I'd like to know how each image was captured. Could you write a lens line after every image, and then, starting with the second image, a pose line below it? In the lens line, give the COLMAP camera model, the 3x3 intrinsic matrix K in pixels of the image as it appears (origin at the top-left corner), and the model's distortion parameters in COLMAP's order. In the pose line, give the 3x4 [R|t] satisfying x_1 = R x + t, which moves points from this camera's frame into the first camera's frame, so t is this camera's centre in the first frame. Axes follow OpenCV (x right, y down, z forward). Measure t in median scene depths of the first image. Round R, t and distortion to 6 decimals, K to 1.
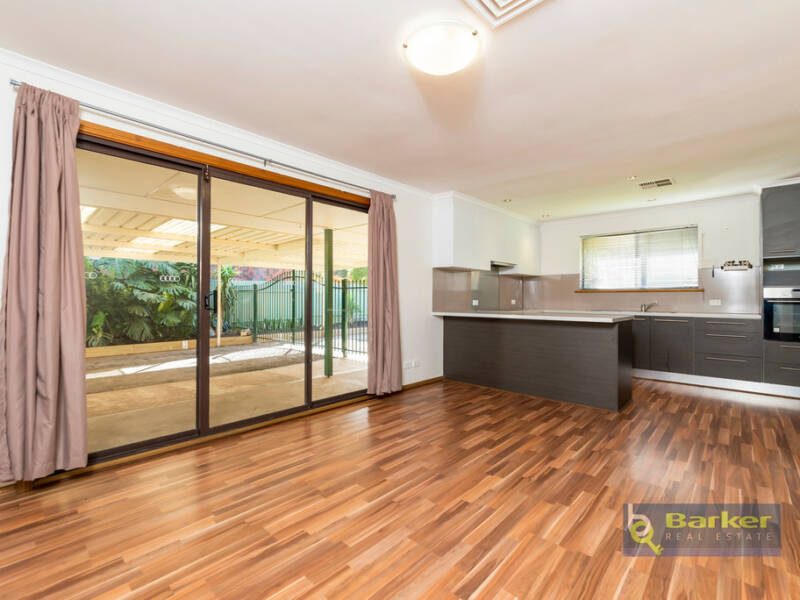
lens RADIAL K [[360.1, 0, 401.8], [0, 360.1, 295.3], [0, 0, 1]] dist [-0.000973, -0.000256]
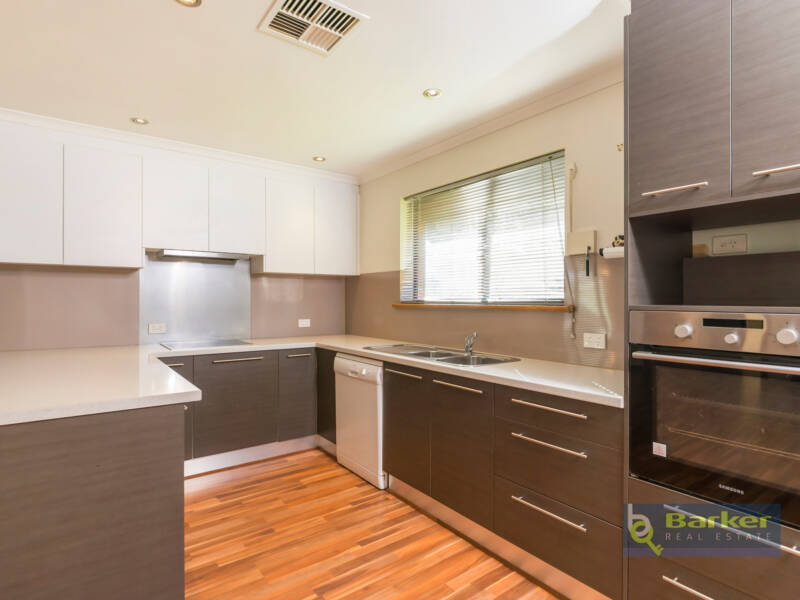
lens RADIAL K [[402.7, 0, 399.5], [0, 402.7, 302.2], [0, 0, 1]] dist [-0.004289, -0.000278]
pose [[0.987386, 0.004784, -0.158256, 0.705888], [-0.003681, 0.999967, 0.007267, -0.023475], [0.158286, -0.006593, 0.987371, 0.507369]]
